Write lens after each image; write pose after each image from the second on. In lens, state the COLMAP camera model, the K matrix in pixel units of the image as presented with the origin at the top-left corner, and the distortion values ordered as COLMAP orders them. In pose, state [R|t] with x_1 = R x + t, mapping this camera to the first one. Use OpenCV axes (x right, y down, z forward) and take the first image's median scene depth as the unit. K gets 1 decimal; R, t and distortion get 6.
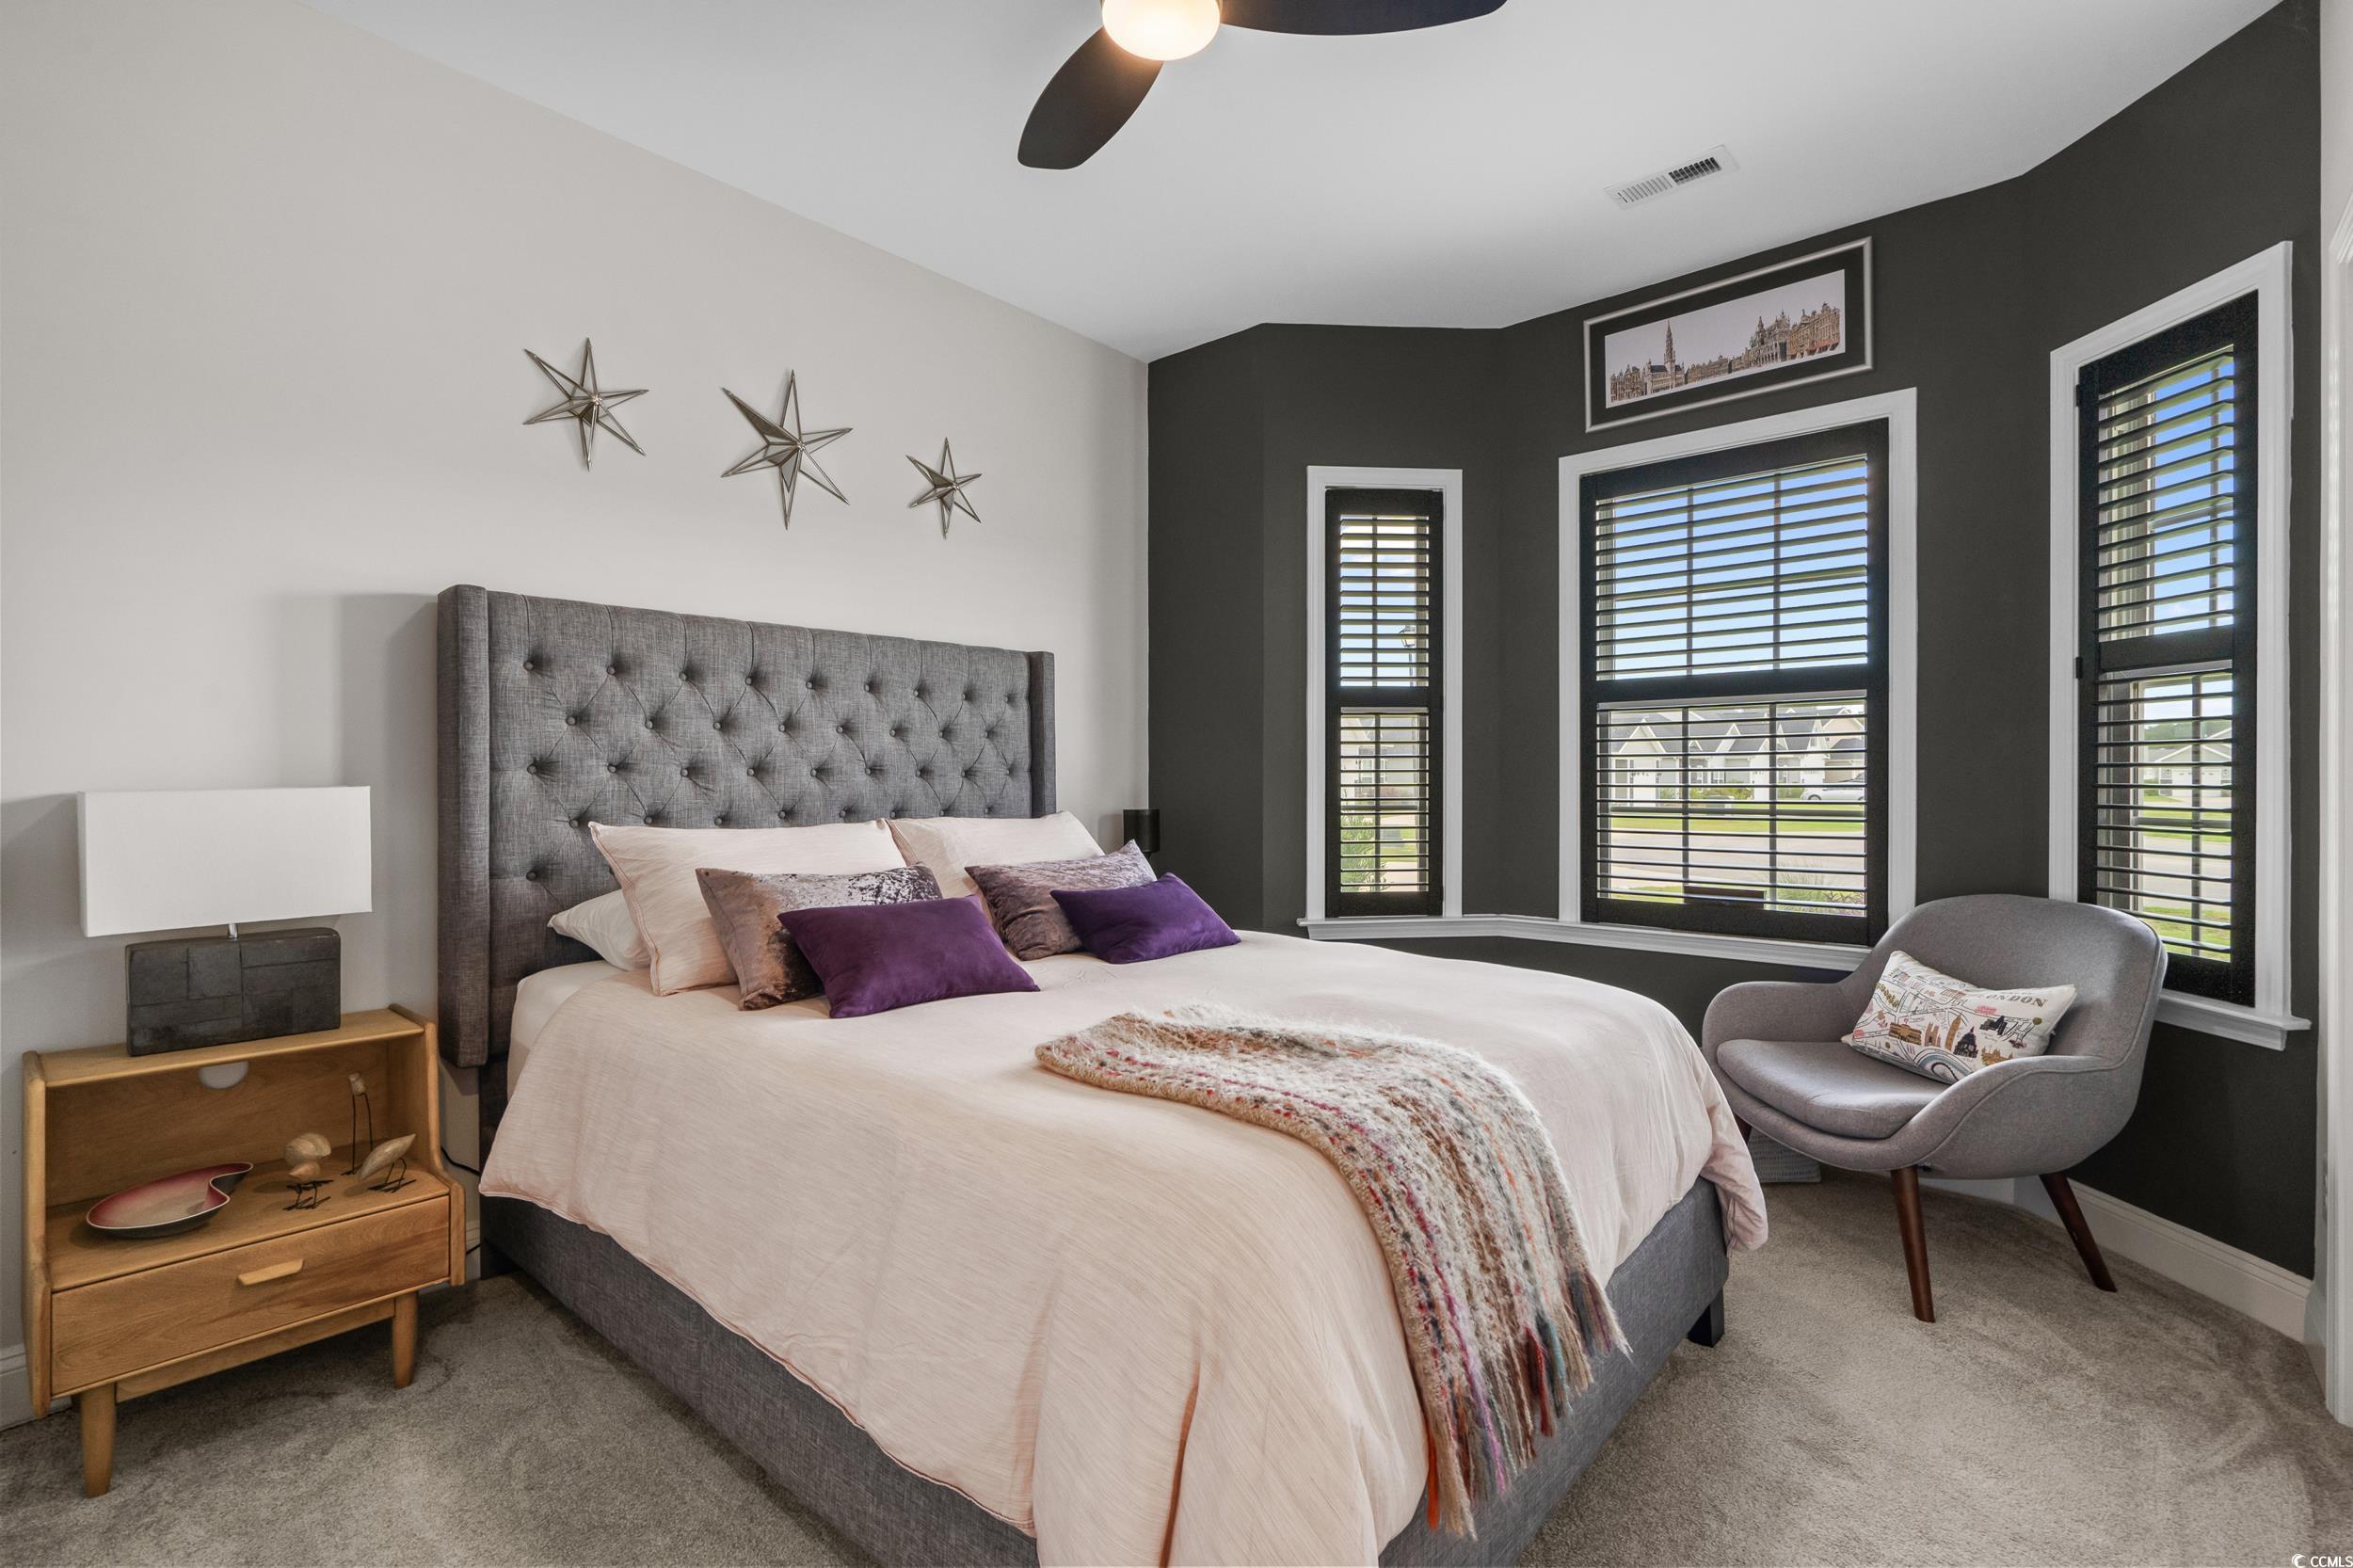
lens RADIAL K [[1070.0, 0, 1172.1], [0, 1070.0, 776.9], [0, 0, 1]] dist [-0.007963, 0.002389]
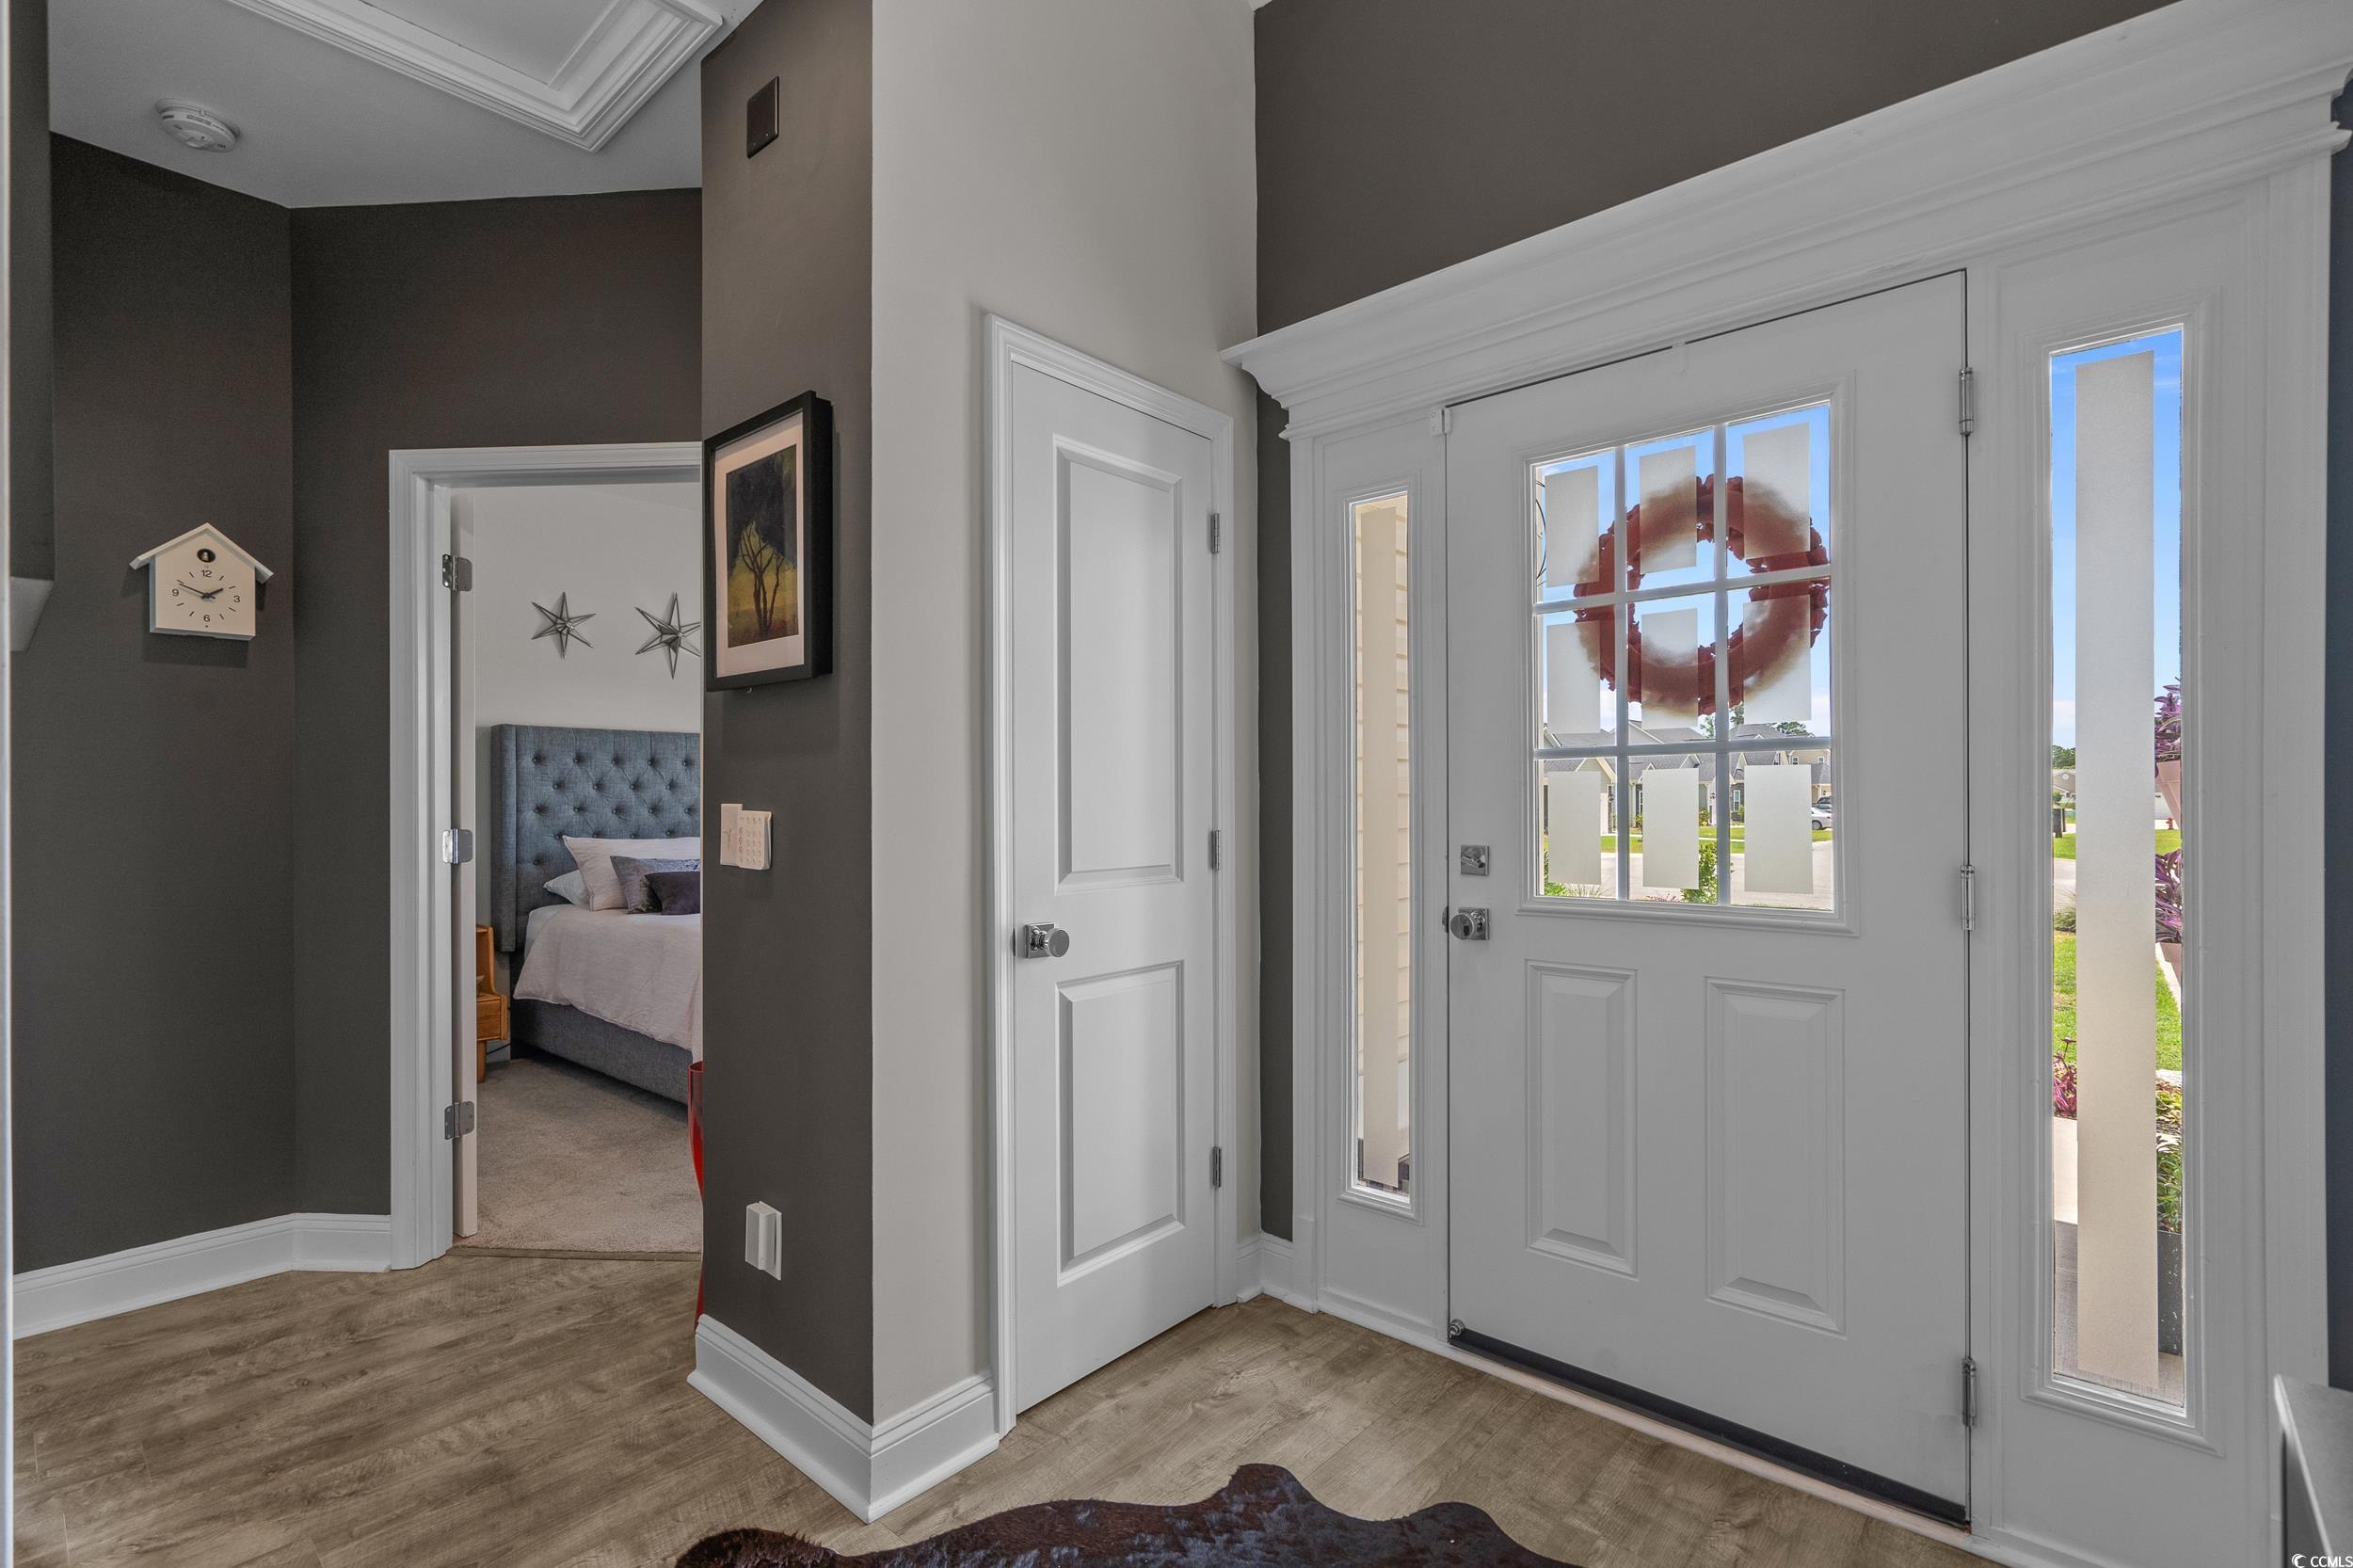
lens RADIAL K [[1070.0, 0, 1165.0], [0, 1070.0, 795.1], [0, 0, 1]] dist [-0.007963, 0.002389]
pose [[0.999977, -0.005738, -0.003618, 0.618723], [0.005706, 0.999944, -0.008922, -0.012011], [0.003669, 0.008901, 0.999954, -1.050671]]
